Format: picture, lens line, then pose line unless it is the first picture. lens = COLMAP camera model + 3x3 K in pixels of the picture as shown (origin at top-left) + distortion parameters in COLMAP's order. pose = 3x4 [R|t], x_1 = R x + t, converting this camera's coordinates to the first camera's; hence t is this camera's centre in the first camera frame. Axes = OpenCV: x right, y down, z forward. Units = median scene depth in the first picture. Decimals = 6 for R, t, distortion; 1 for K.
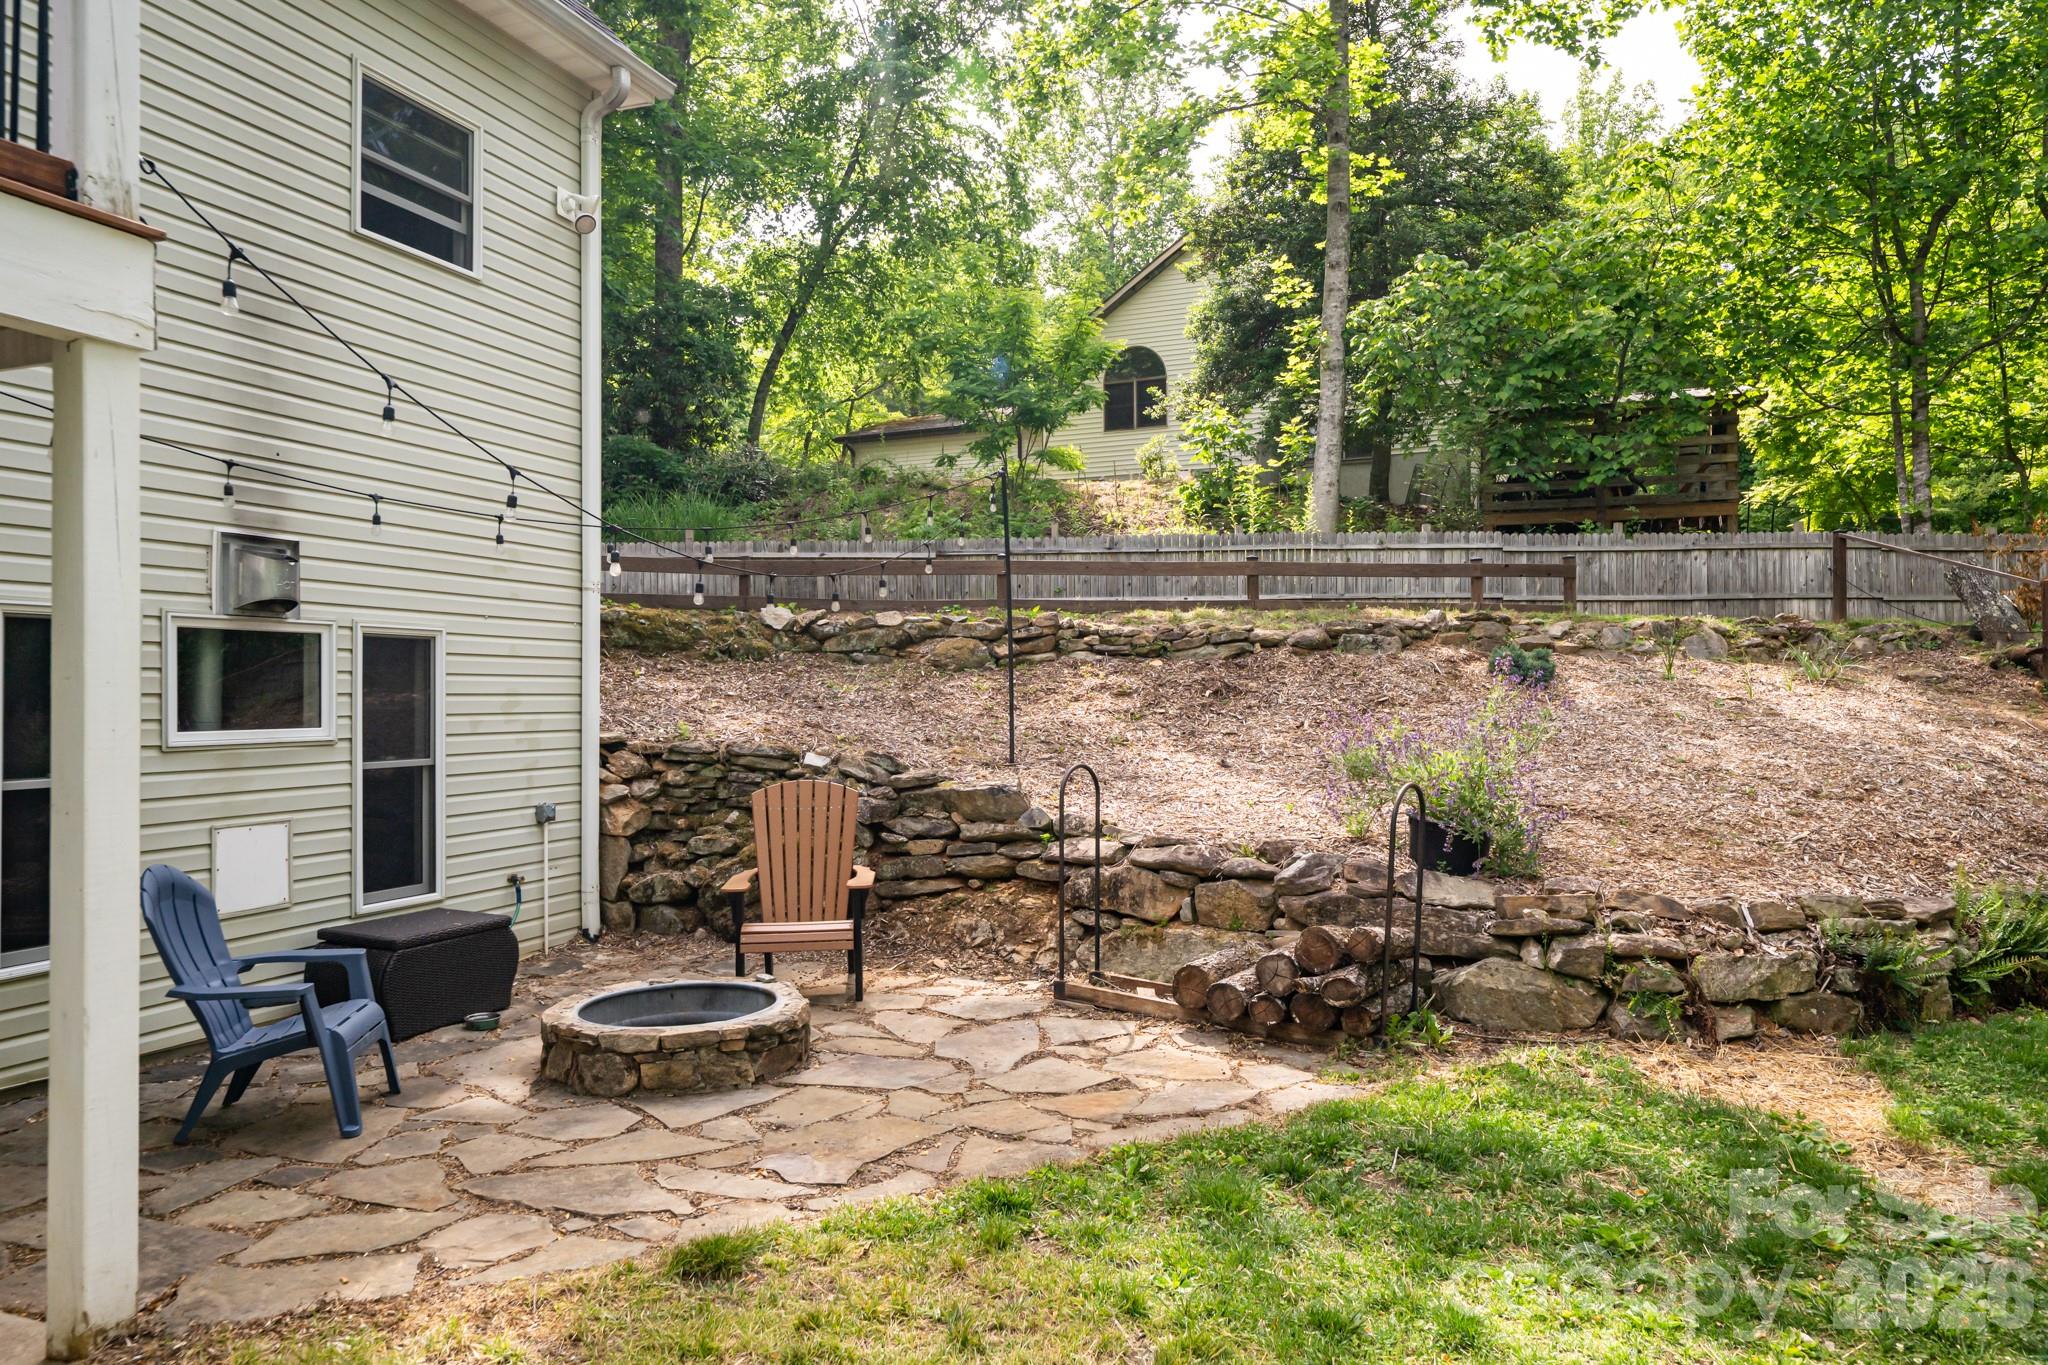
lens RADIAL K [[1368.8, 0, 1024.0], [0, 1368.8, 682.5], [0, 0, 1]] dist [0.001877, -0.000717]
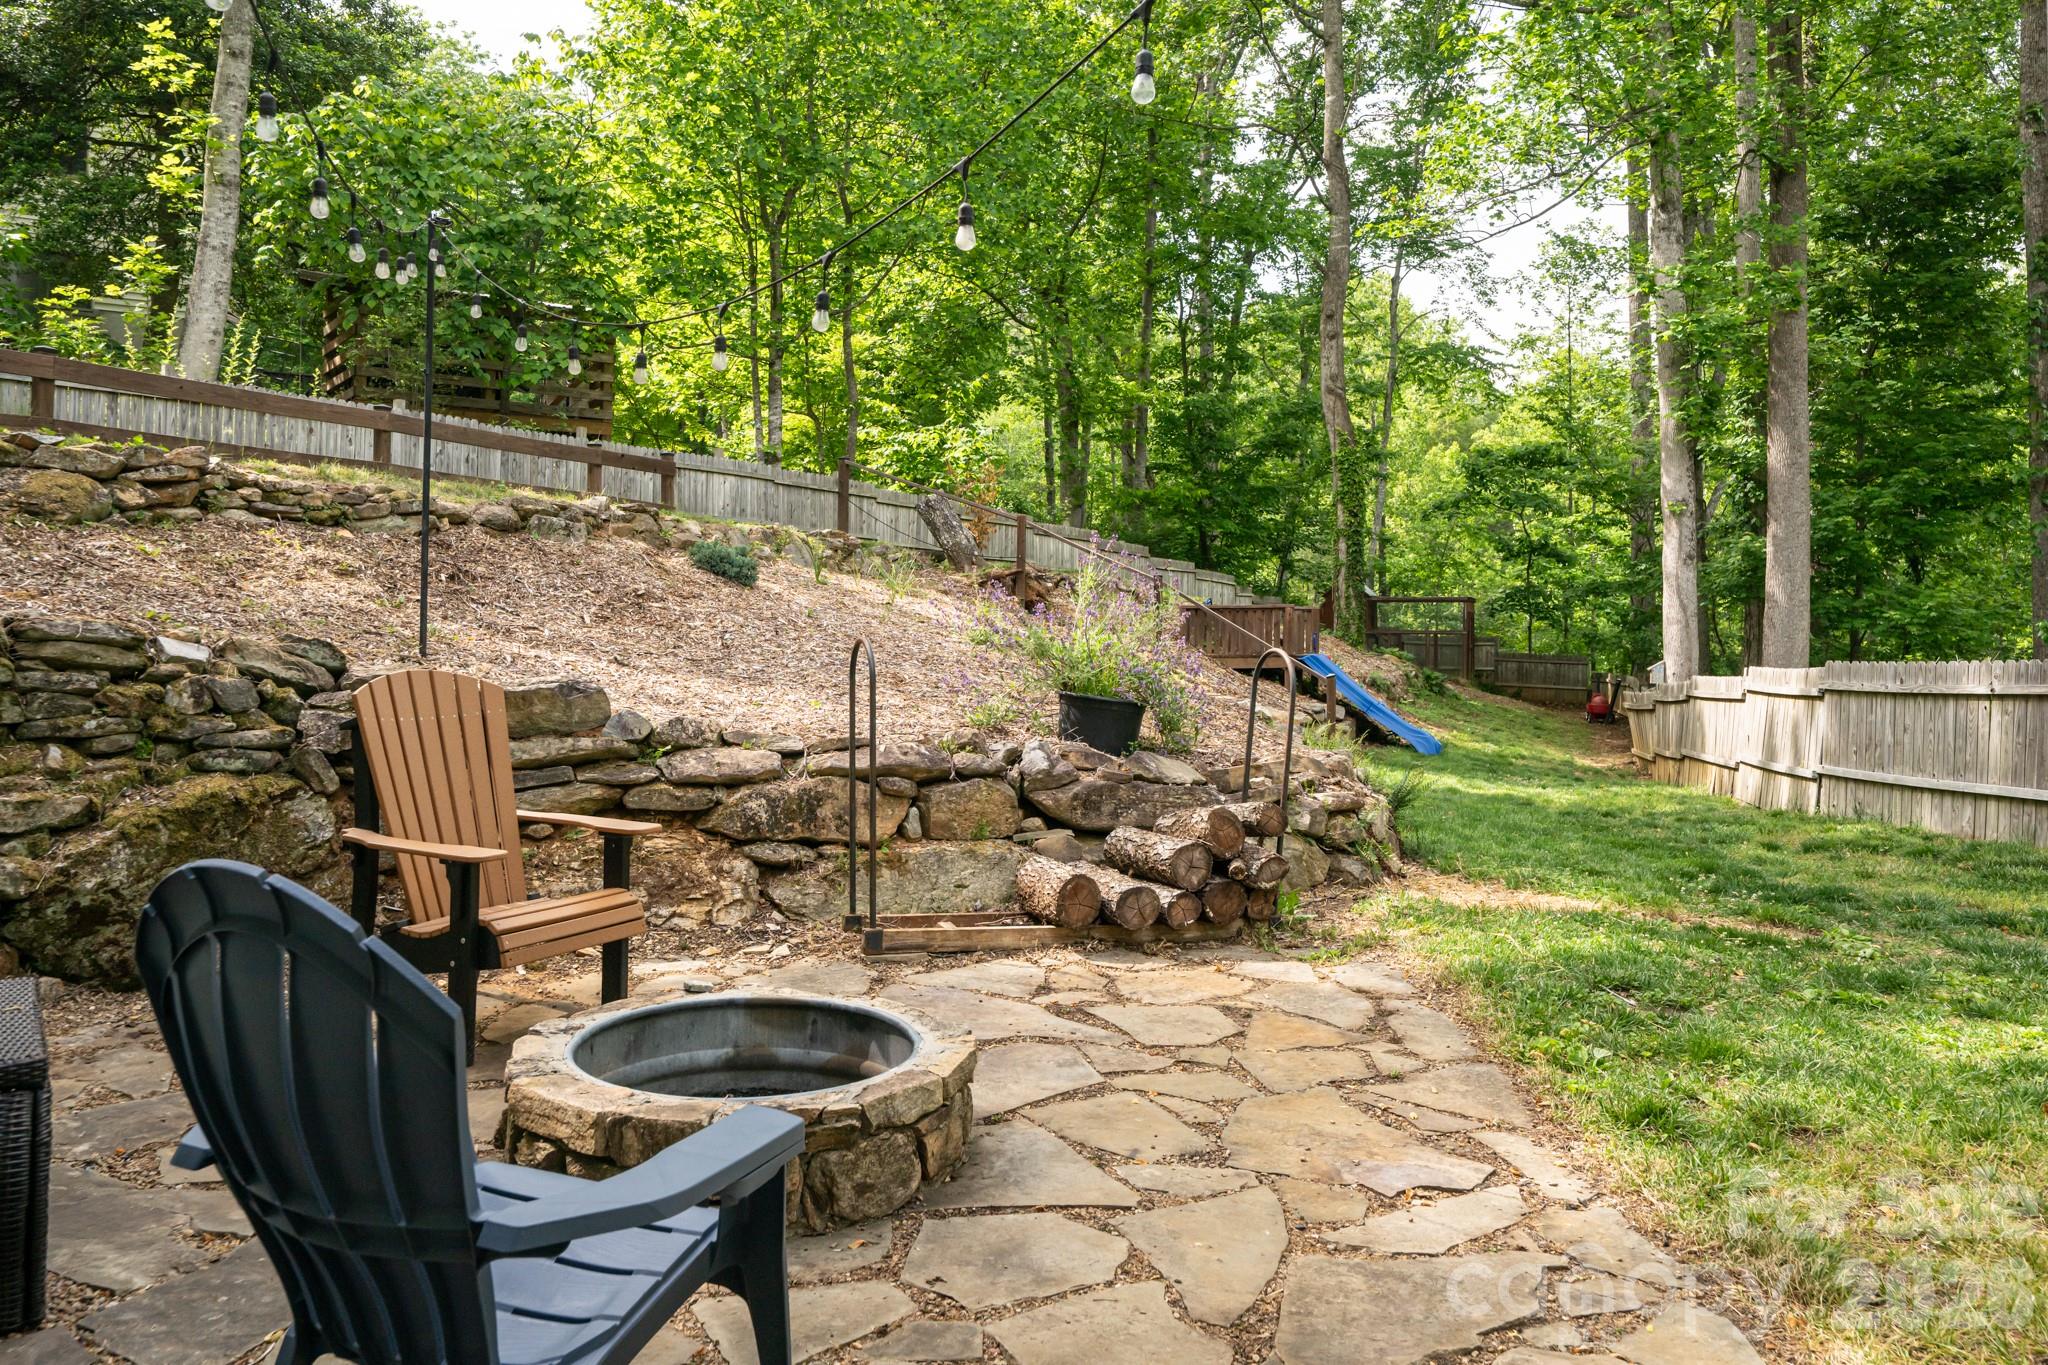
lens RADIAL K [[1478.1, 0, 943.3], [0, 1478.1, 600.5], [0, 0, 1]] dist [0.002625, -0.000820]
pose [[0.575596, 0.030697, 0.817158, -0.351488], [-0.015786, 0.999526, -0.026429, 0.035763], [-0.817582, 0.002313, 0.575808, 0.296810]]
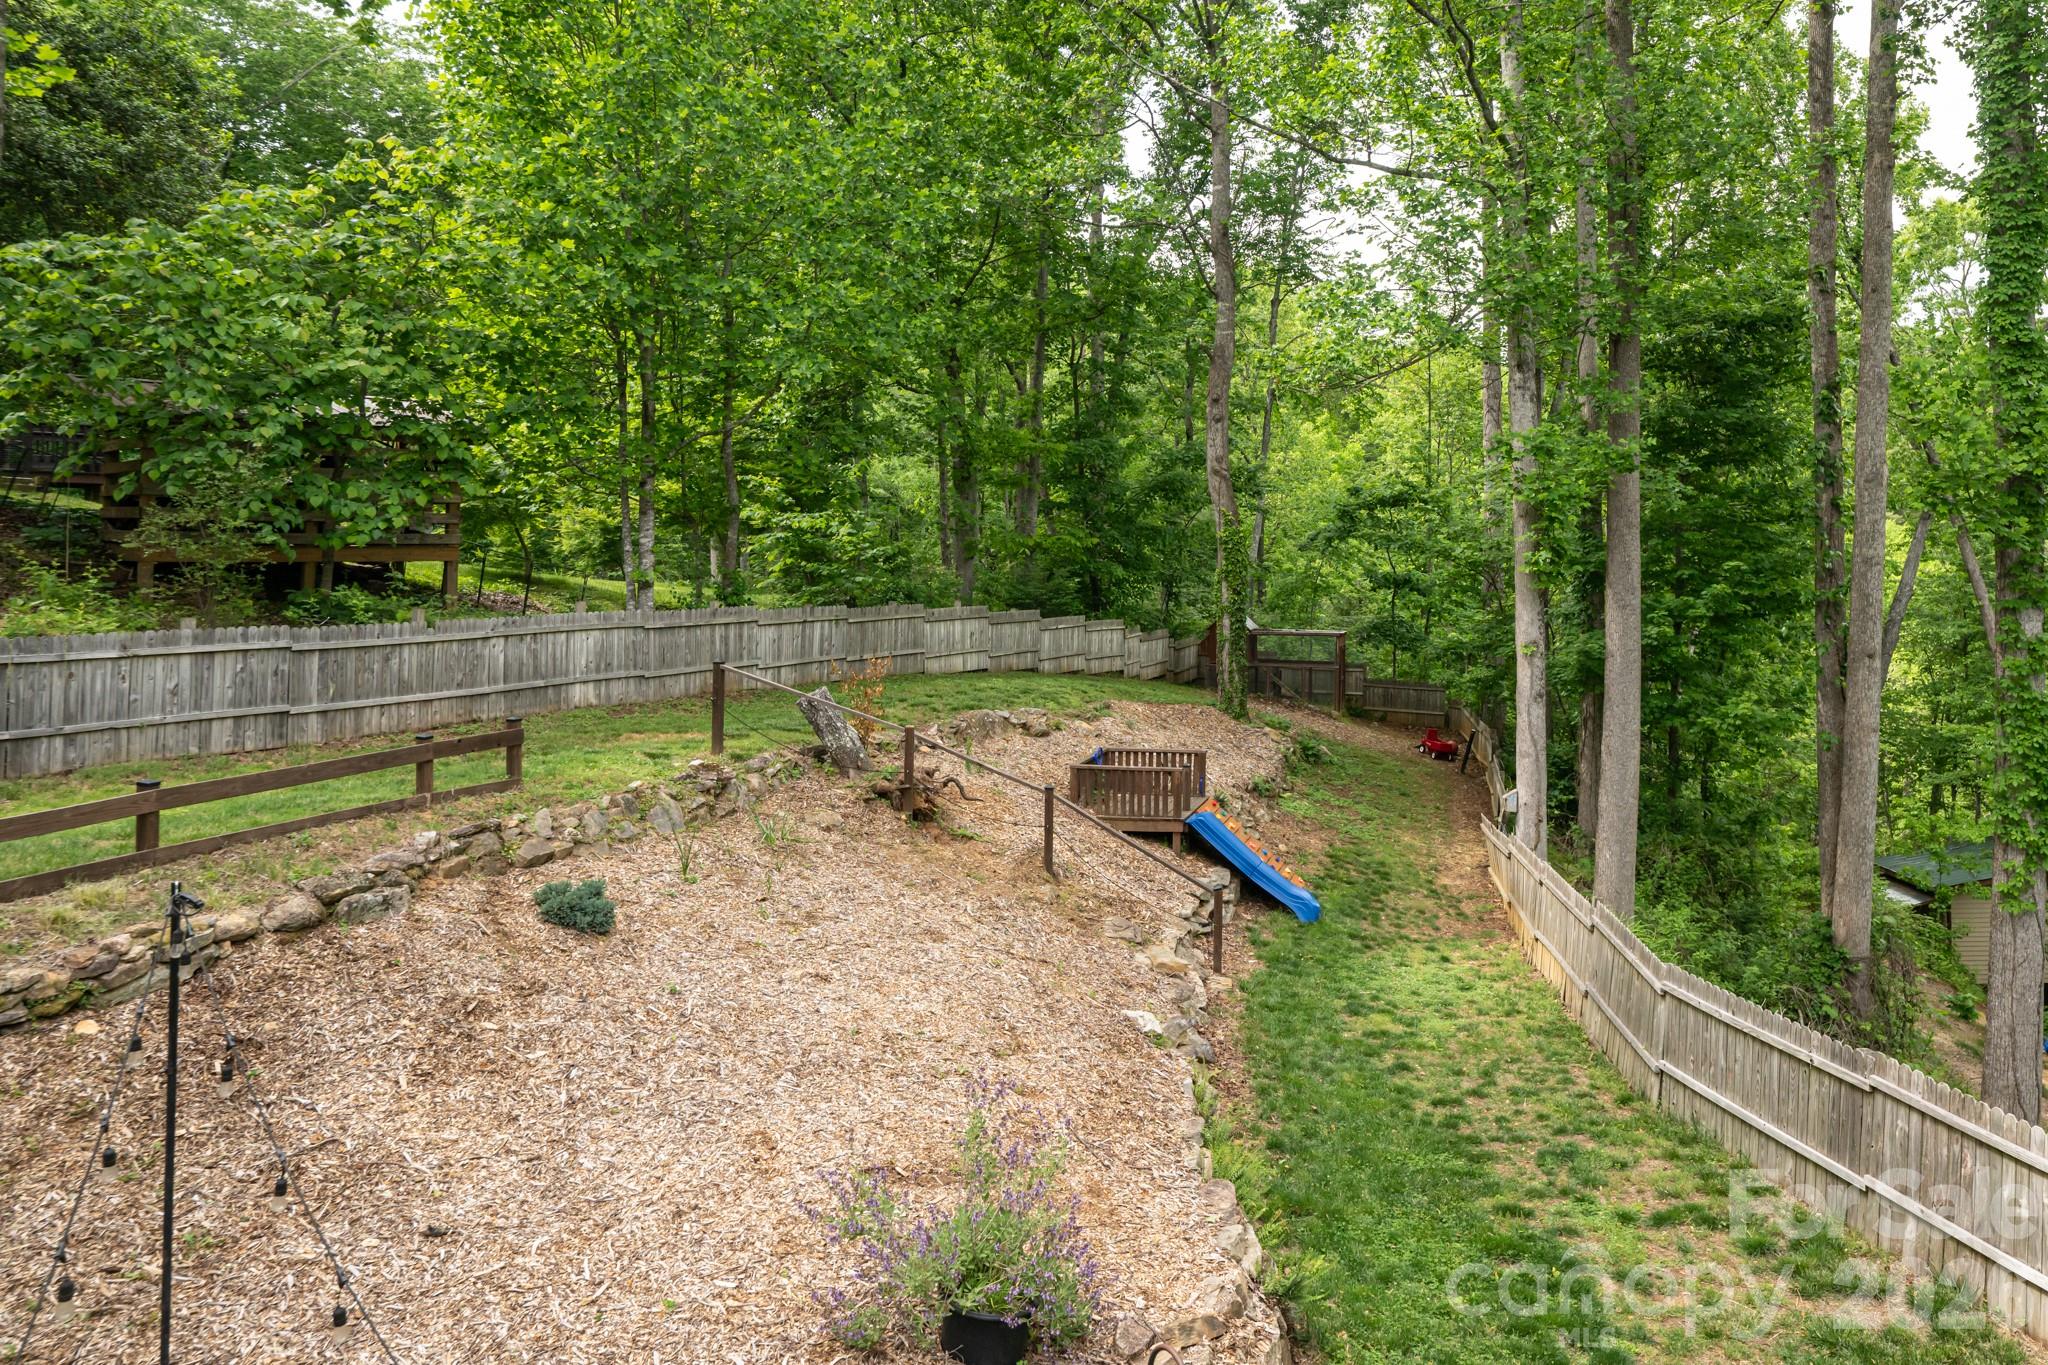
lens RADIAL K [[1442.4, 0, 1157.1], [0, 1442.4, 523.1], [0, 0, 1]] dist [-0.003771, -0.001096]
pose [[0.383829, 0.017205, 0.923244, -0.306111], [-0.013865, 0.999821, -0.012868, -0.231168], [-0.923300, -0.007861, 0.383999, 0.325303]]
